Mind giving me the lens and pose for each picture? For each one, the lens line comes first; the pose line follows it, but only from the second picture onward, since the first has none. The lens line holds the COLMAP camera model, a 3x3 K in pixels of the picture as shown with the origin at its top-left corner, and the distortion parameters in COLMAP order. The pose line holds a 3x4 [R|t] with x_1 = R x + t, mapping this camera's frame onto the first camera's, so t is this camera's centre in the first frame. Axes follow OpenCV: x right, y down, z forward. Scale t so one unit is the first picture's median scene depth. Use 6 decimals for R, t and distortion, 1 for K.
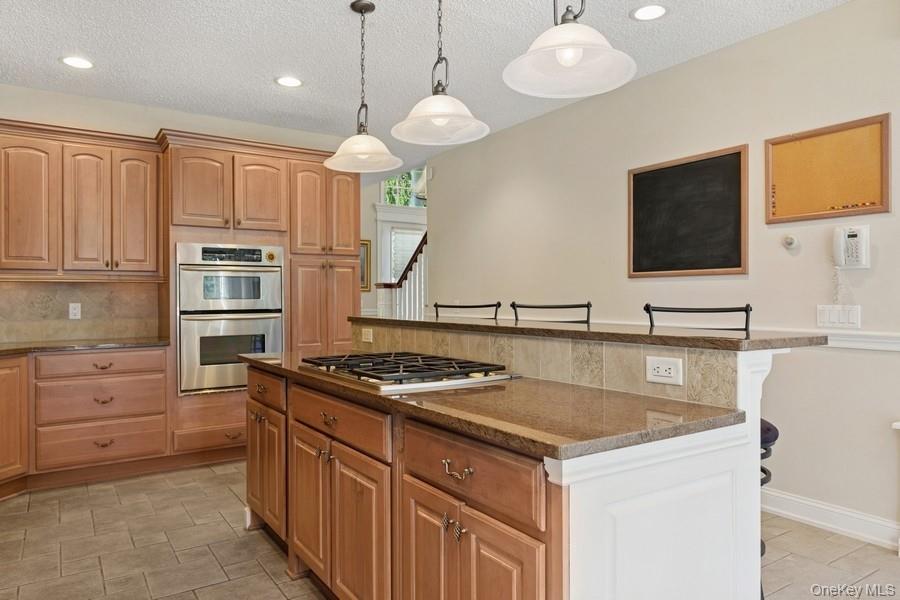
lens RADIAL K [[623.6, 0, 450.0], [0, 623.6, 298.8], [0, 0, 1]] dist [-0.012509, -0.001981]
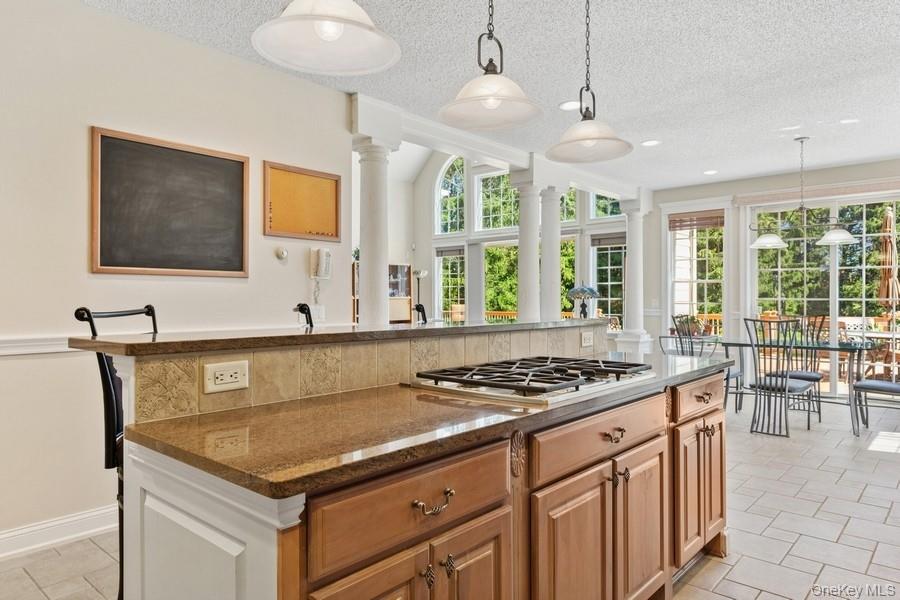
lens RADIAL K [[585.7, 0, 447.4], [0, 585.7, 305.0], [0, 0, 1]] dist [0.006747, 0.001361]
pose [[-0.245190, -0.002956, 0.969471, -0.581026], [-0.002800, 0.999993, 0.002341, 0.004495], [-0.969471, -0.002140, -0.245196, 0.883689]]
